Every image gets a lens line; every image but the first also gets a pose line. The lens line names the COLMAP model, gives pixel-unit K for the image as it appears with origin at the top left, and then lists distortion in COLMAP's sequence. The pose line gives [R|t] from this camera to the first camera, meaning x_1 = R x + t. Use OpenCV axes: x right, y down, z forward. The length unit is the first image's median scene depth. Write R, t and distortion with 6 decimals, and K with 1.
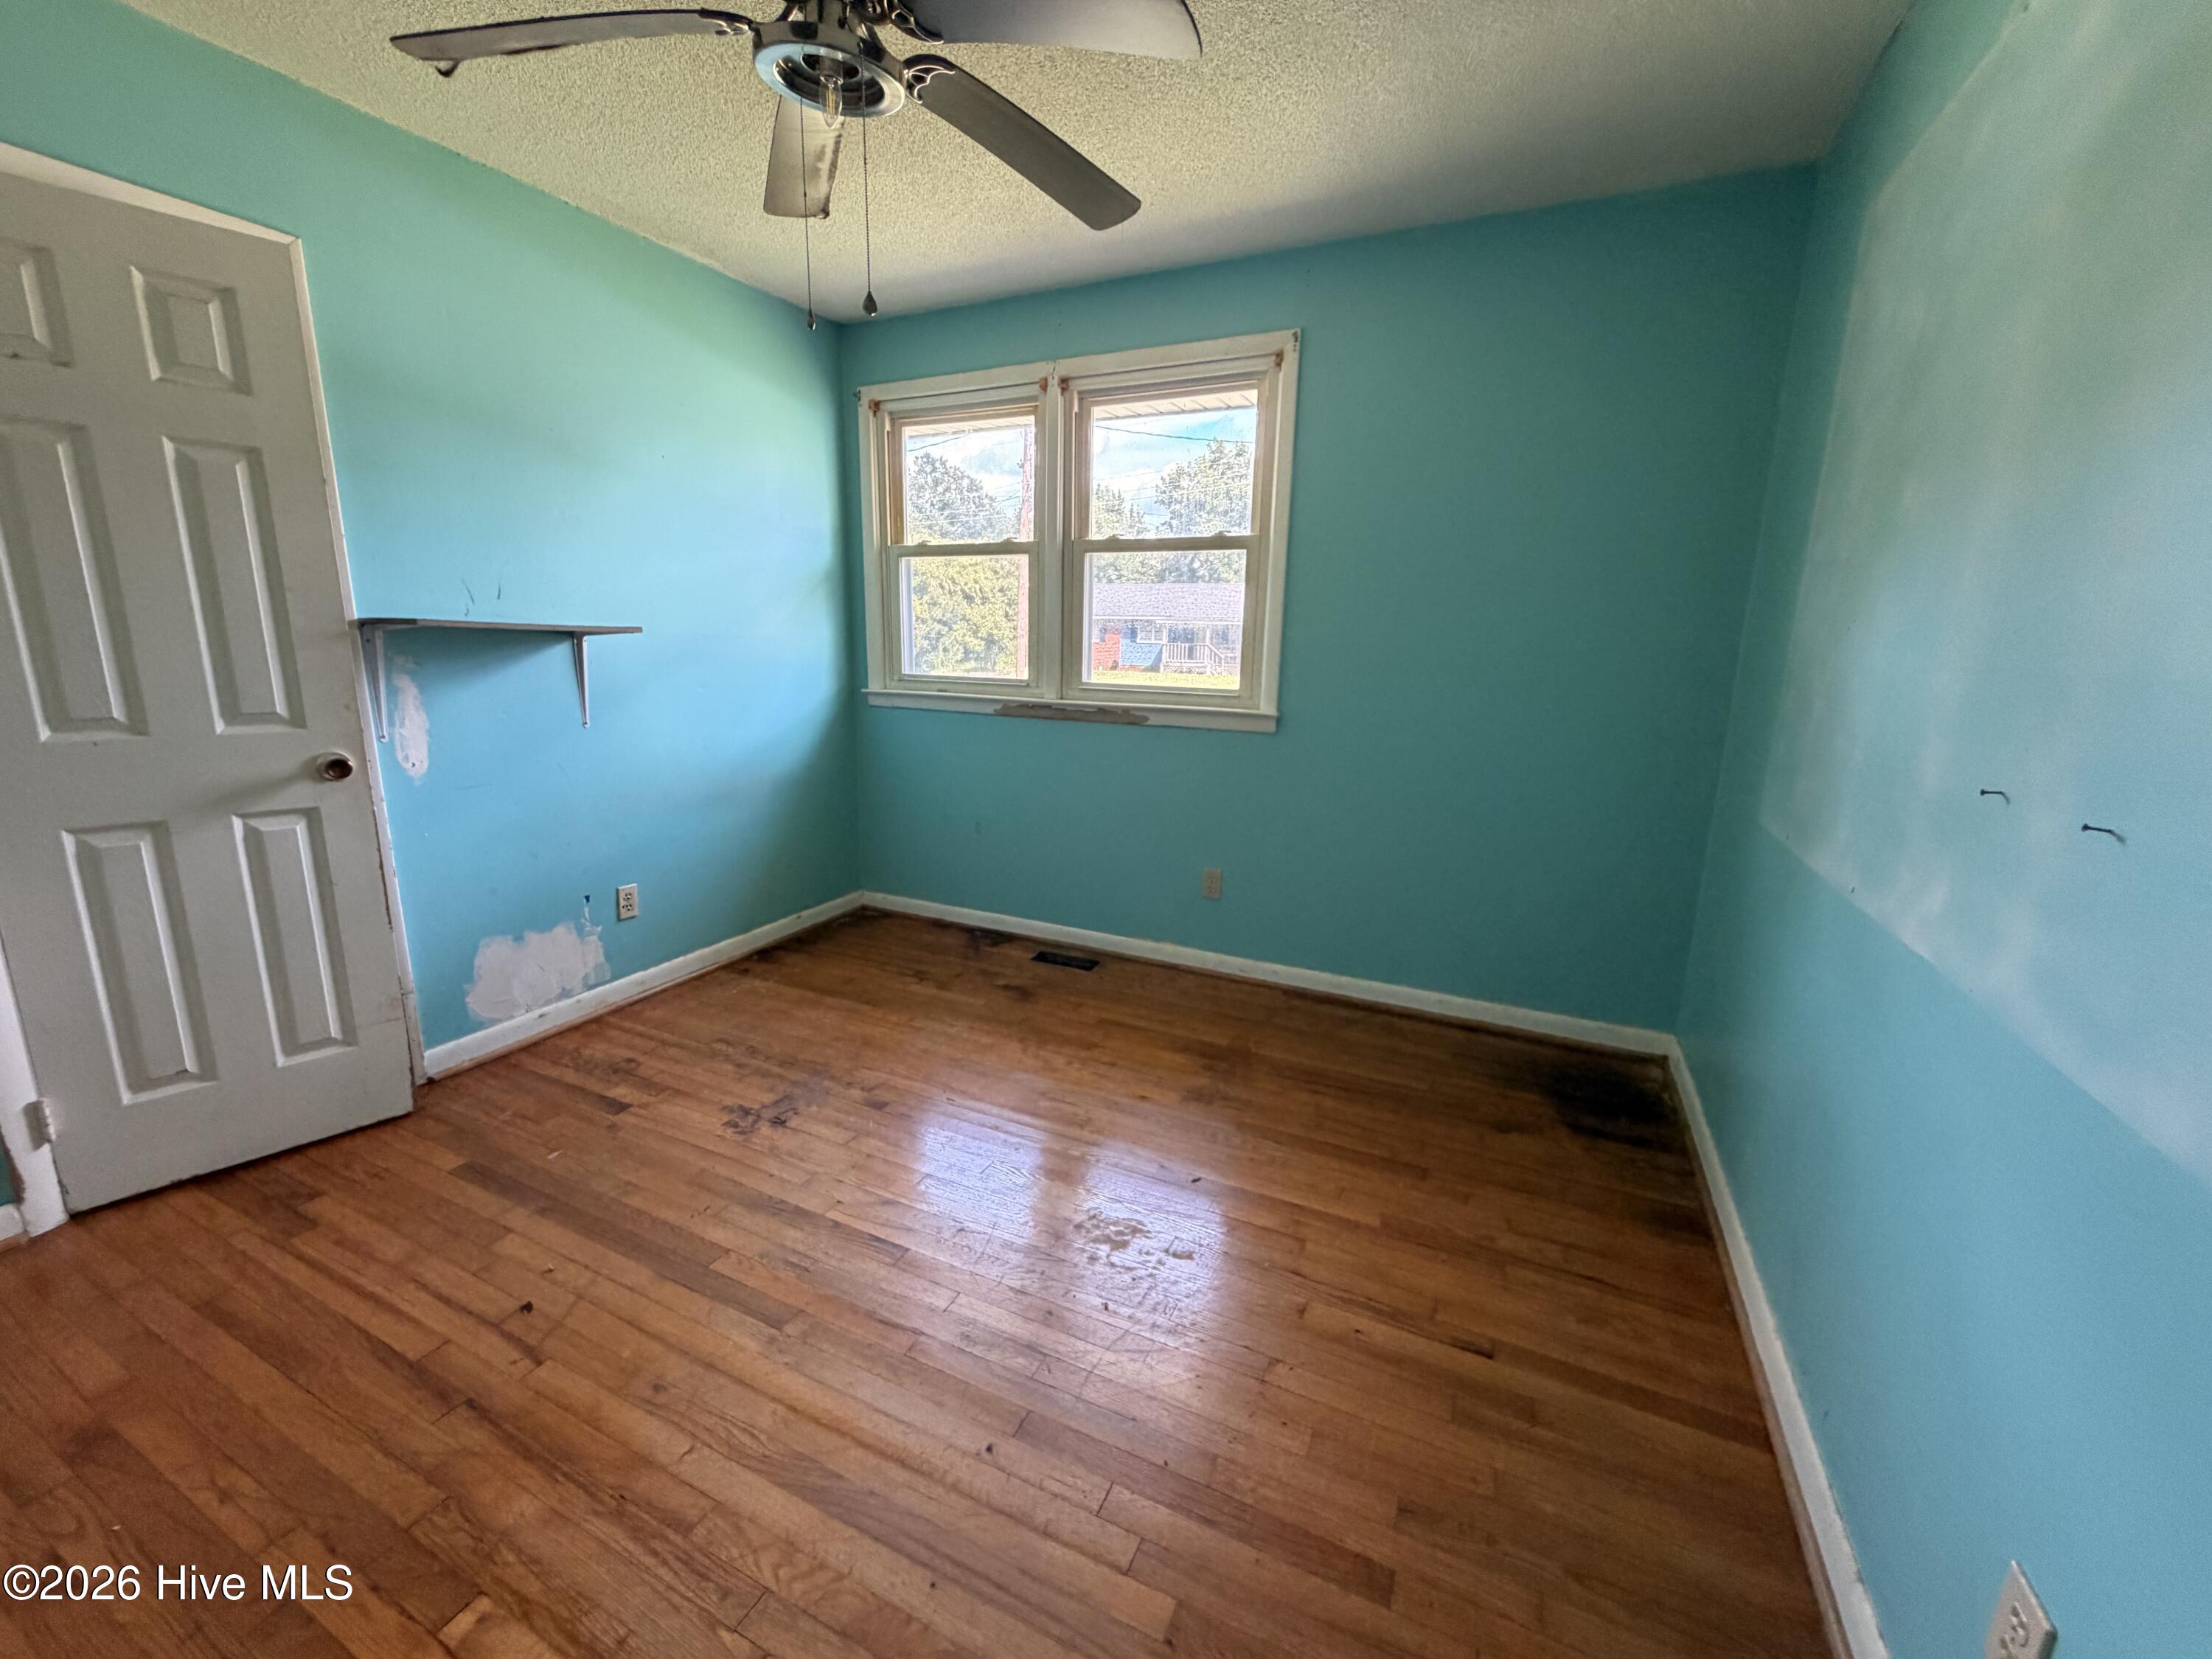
lens RADIAL K [[889.2, 0, 1106.0], [0, 889.2, 829.5], [0, 0, 1]] dist [-0.000729, 0.000235]
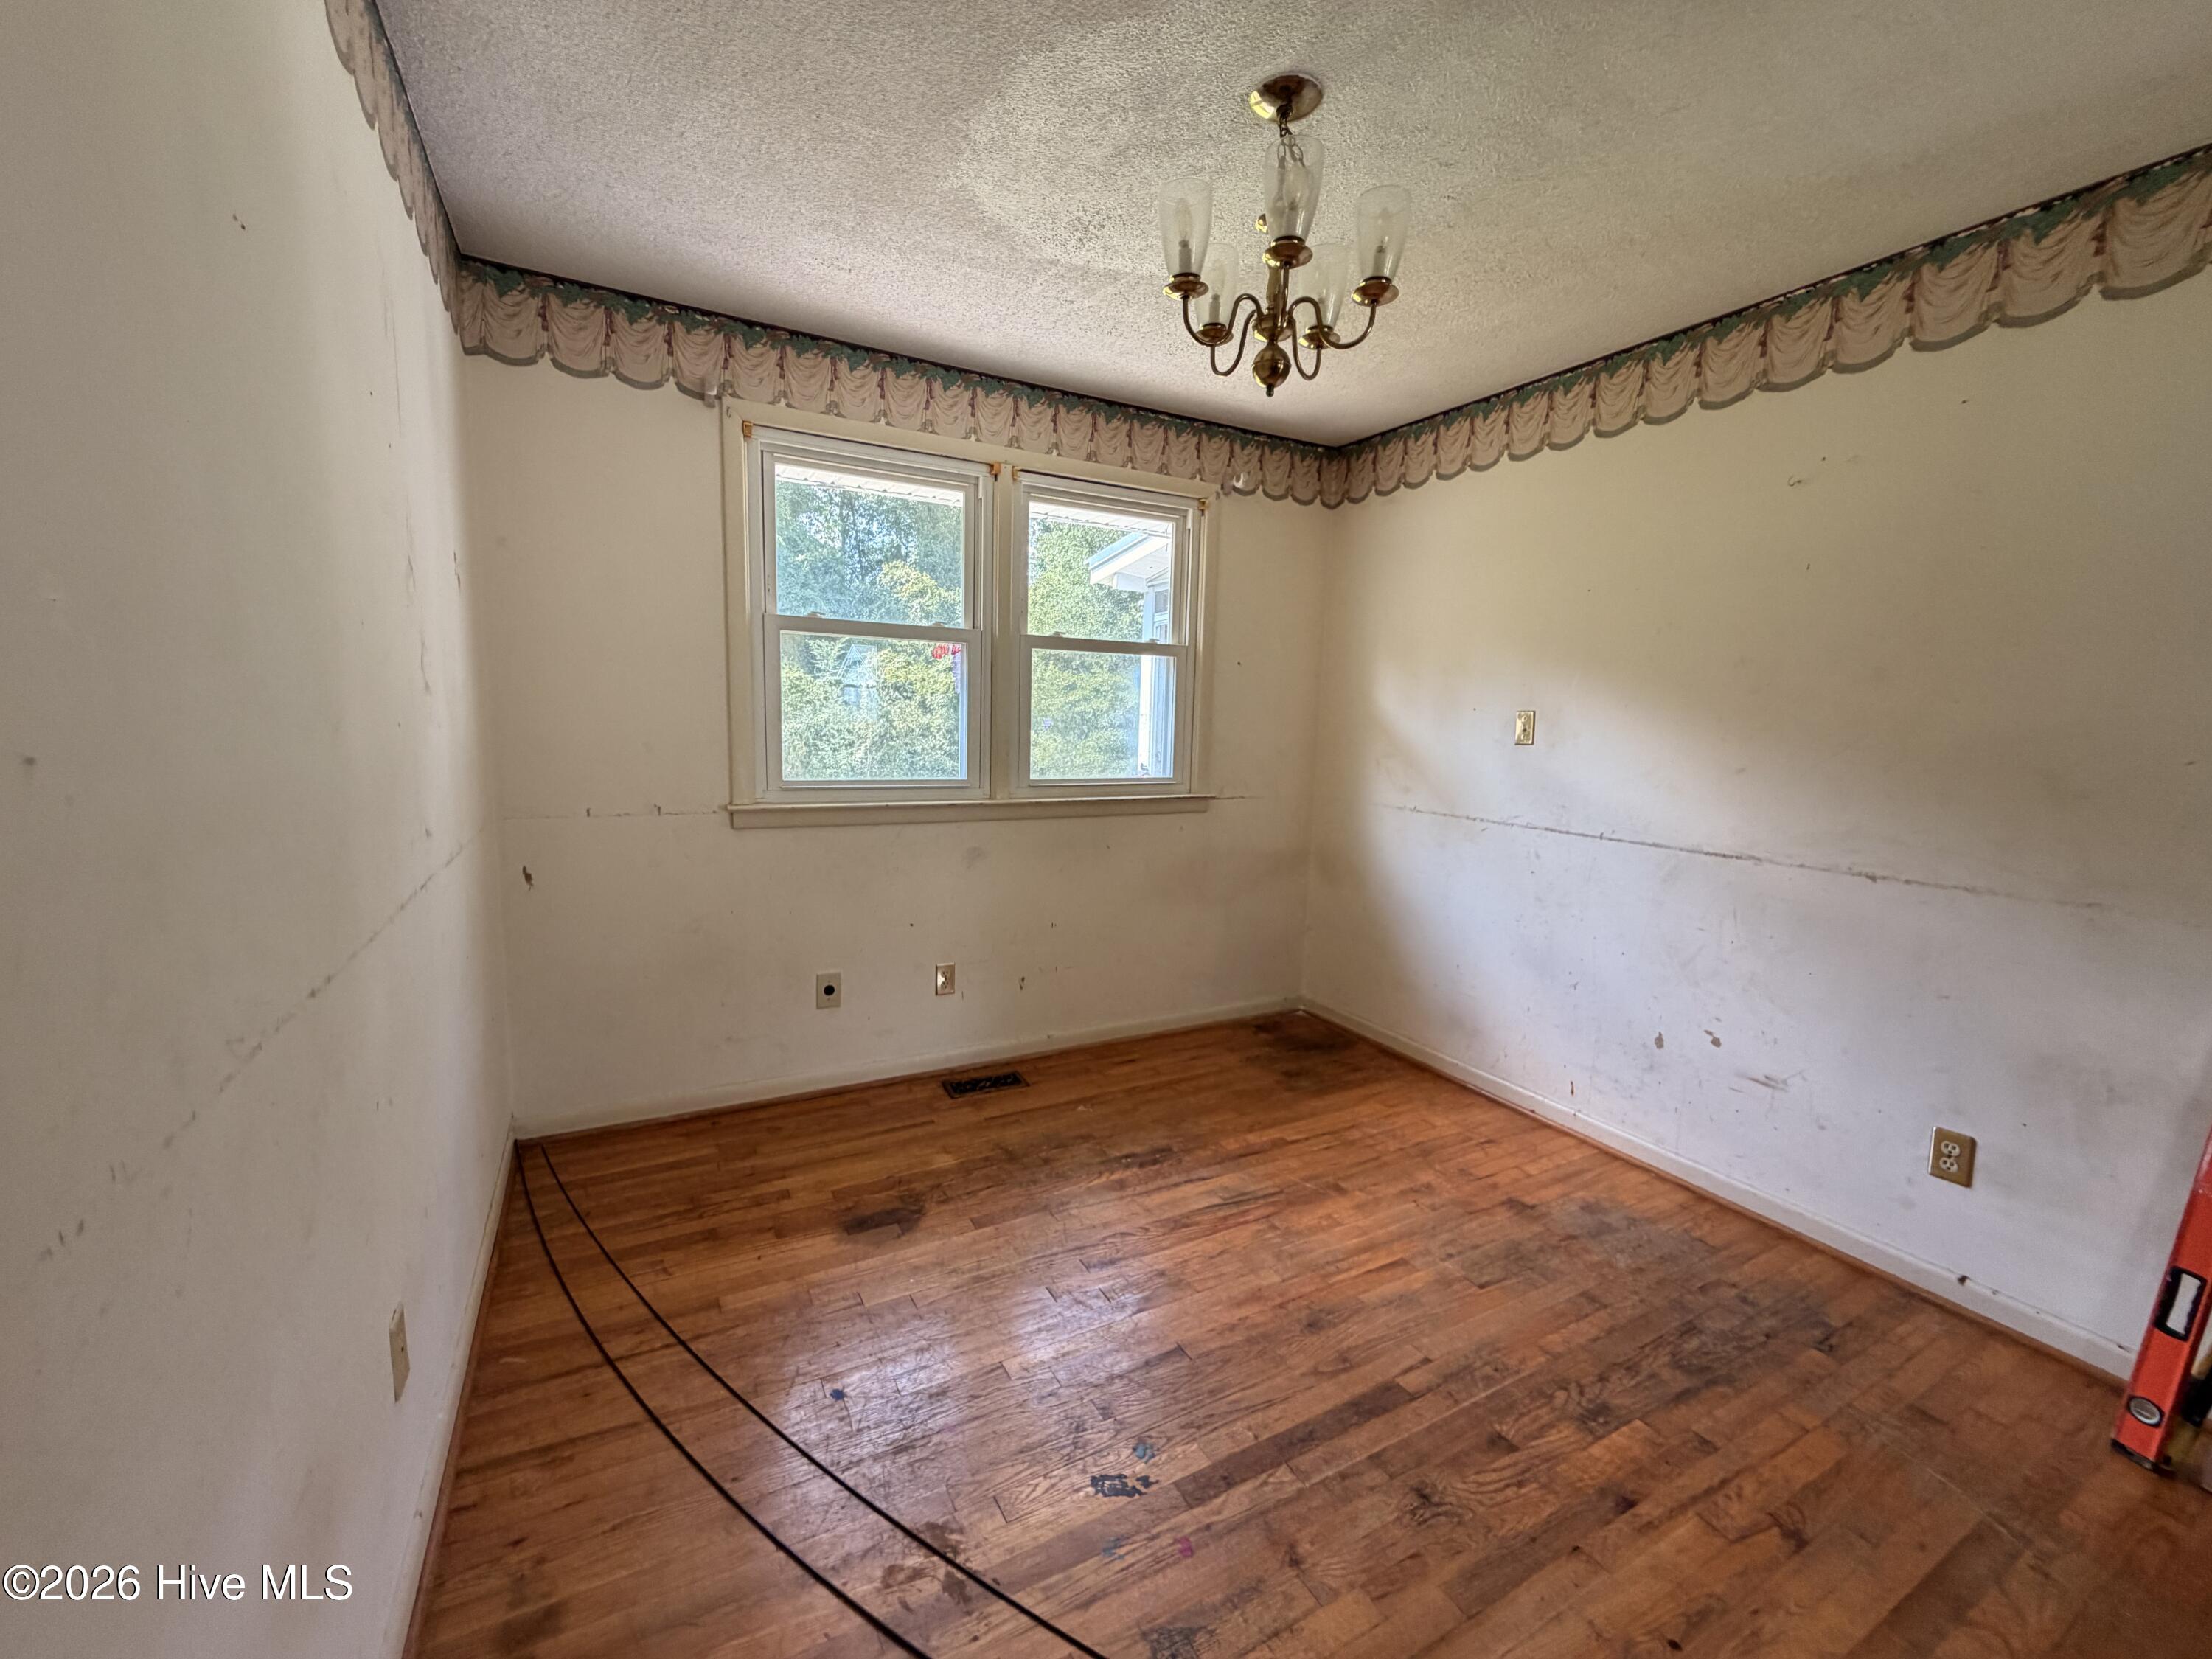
lens RADIAL K [[889.2, 0, 1106.0], [0, 889.2, 829.5], [0, 0, 1]] dist [-0.000729, 0.000235]
pose [[0.581023, -0.105100, 0.807073, -0.762467], [0.164065, 0.986395, 0.010339, -0.108818], [-0.797179, 0.126405, 0.590361, 0.377445]]
